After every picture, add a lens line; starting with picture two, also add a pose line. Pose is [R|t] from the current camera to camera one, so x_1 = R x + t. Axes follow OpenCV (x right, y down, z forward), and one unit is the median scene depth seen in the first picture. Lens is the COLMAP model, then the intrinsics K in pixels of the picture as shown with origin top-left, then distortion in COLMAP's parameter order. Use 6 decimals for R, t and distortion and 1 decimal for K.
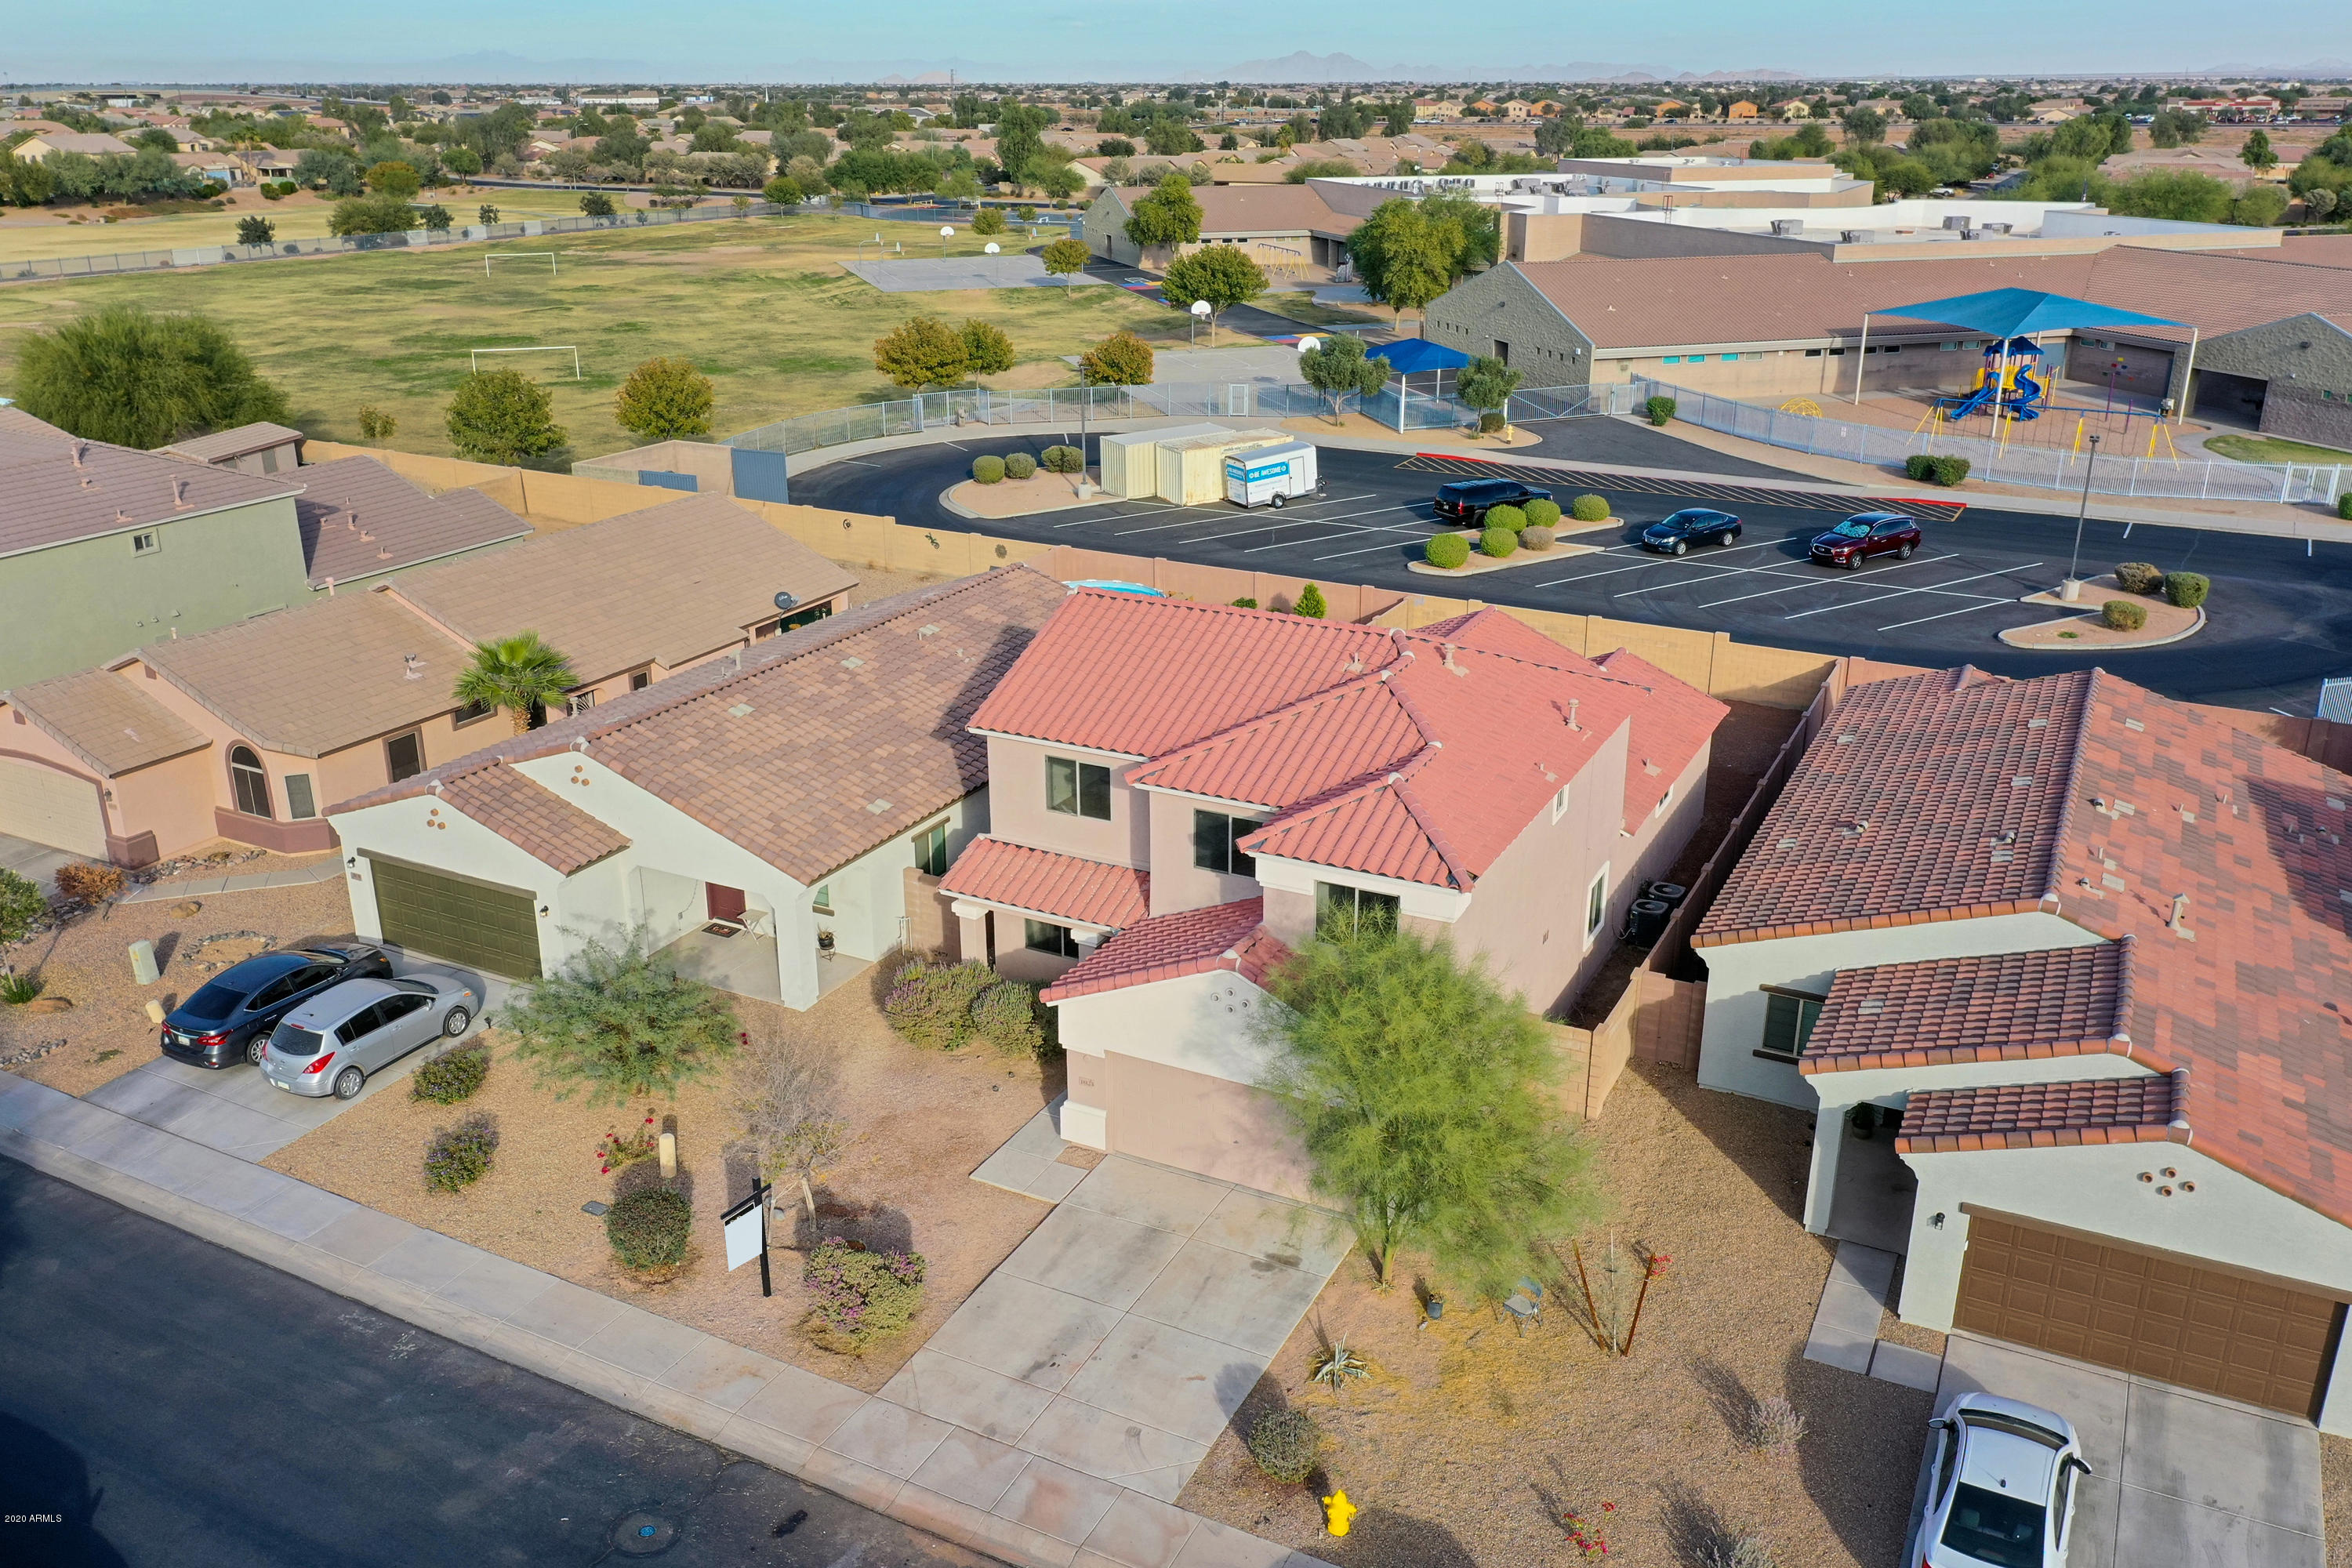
lens RADIAL K [[1825.3, 0, 1179.5], [0, 1825.3, 811.2], [0, 0, 1]] dist [-0.003386, 0.003657]
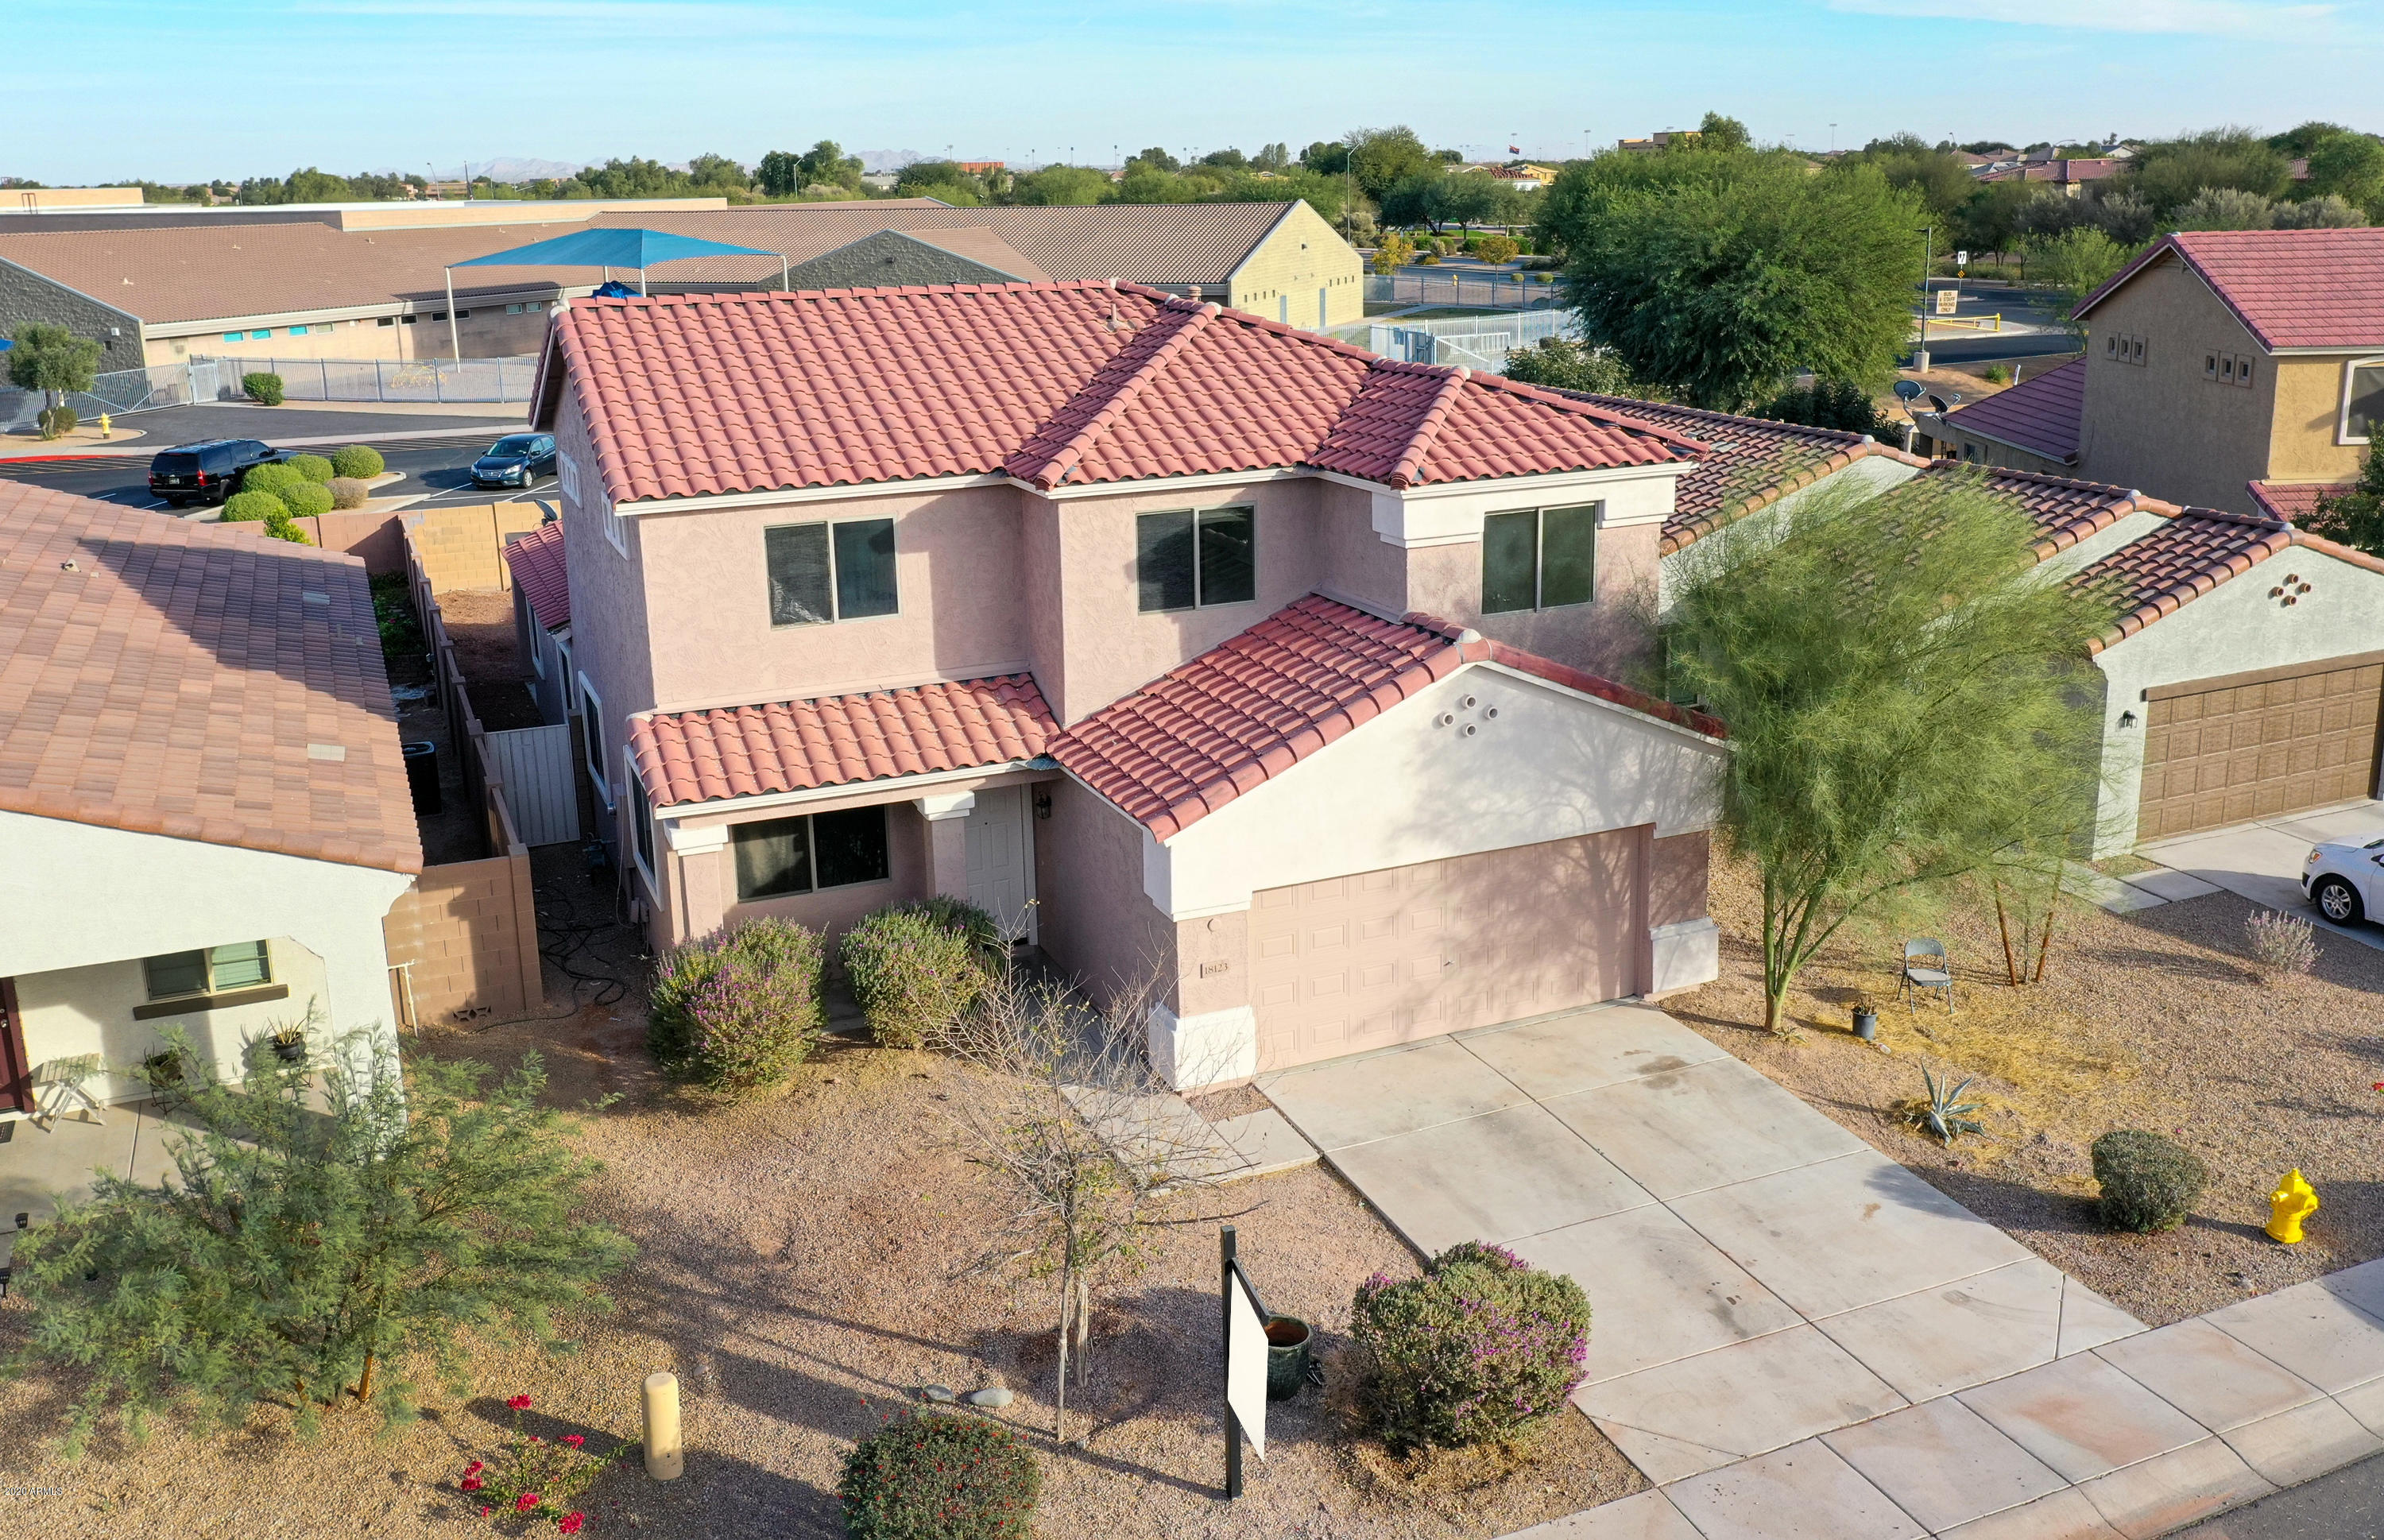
lens RADIAL K [[2000.4, 0, 1169.1], [0, 2000.4, 700.7], [0, 0, 1]] dist [0.000045, -0.005895]
pose [[0.638989, -0.202979, 0.741952, -0.431869], [0.294551, 0.955604, 0.007753, 0.048974], [-0.710586, 0.213589, 0.670408, 0.476227]]
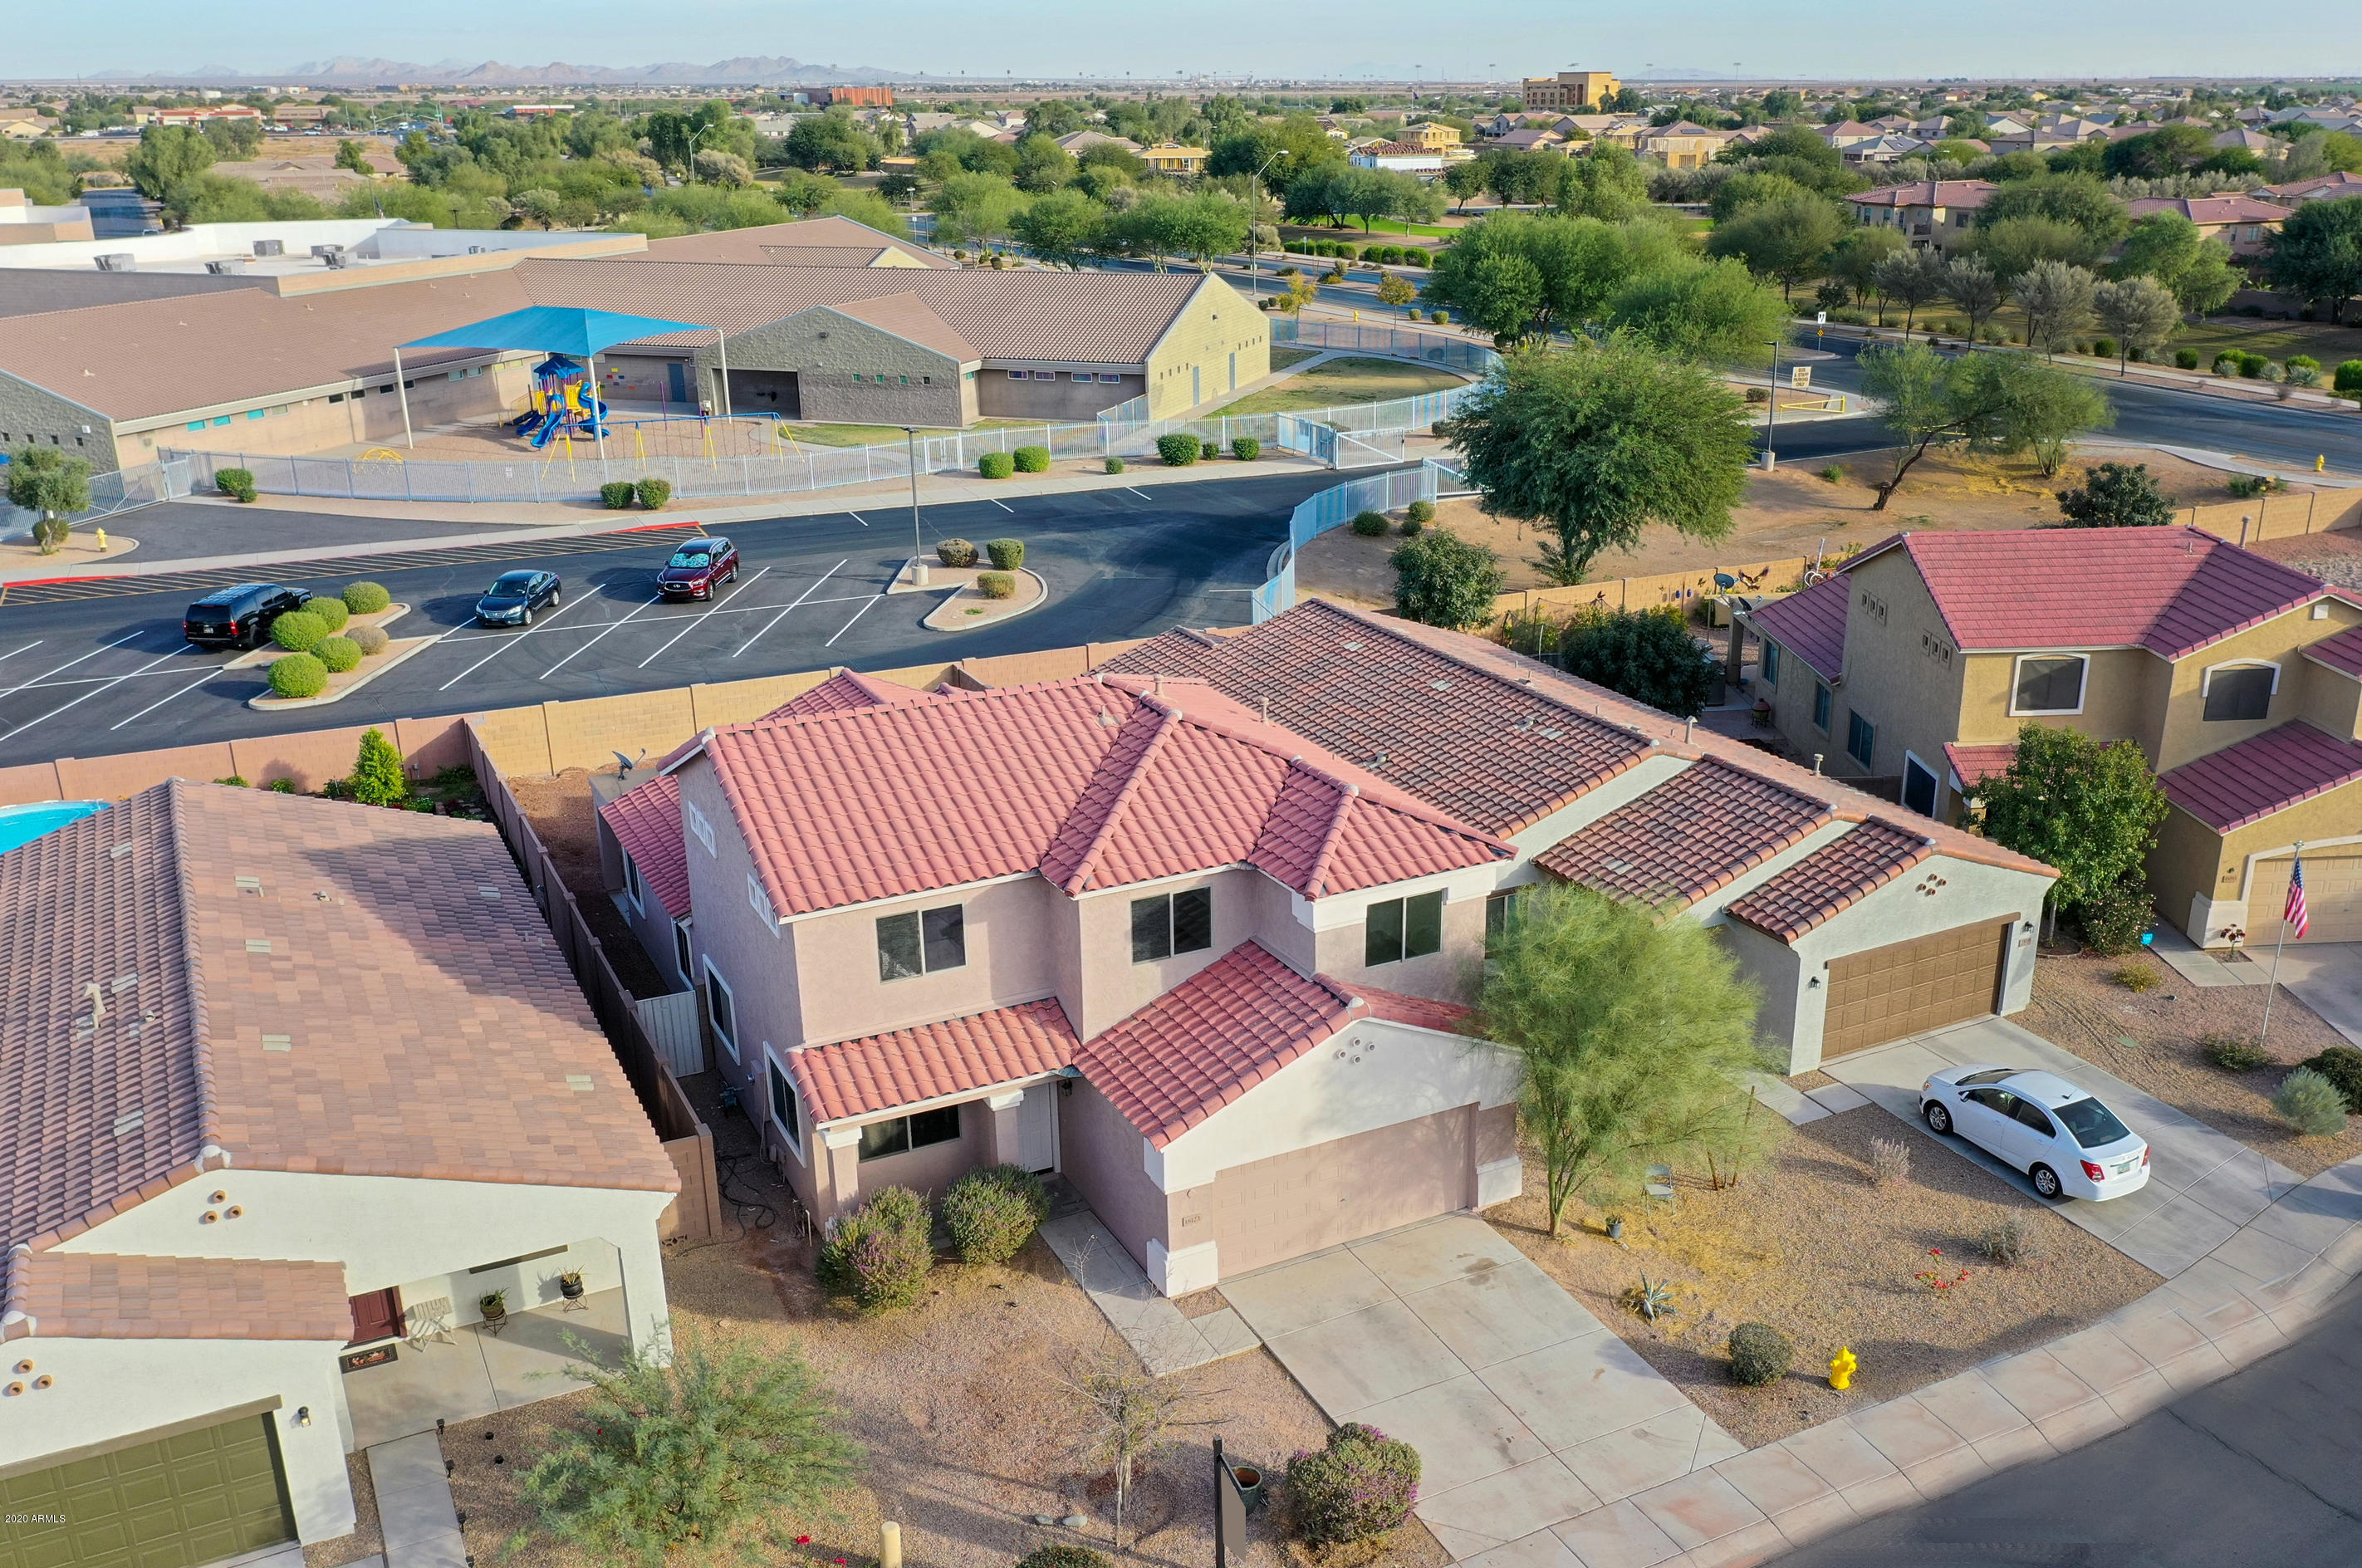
lens RADIAL K [[1995.1, 0, 1232.0], [0, 1995.1, 884.4], [0, 0, 1]] dist [-0.002775, -0.003322]
pose [[0.576905, -0.299115, 0.760073, -0.613258], [0.299536, 0.943183, 0.143824, -0.117358], [-0.759907, 0.144696, 0.633723, 0.290194]]
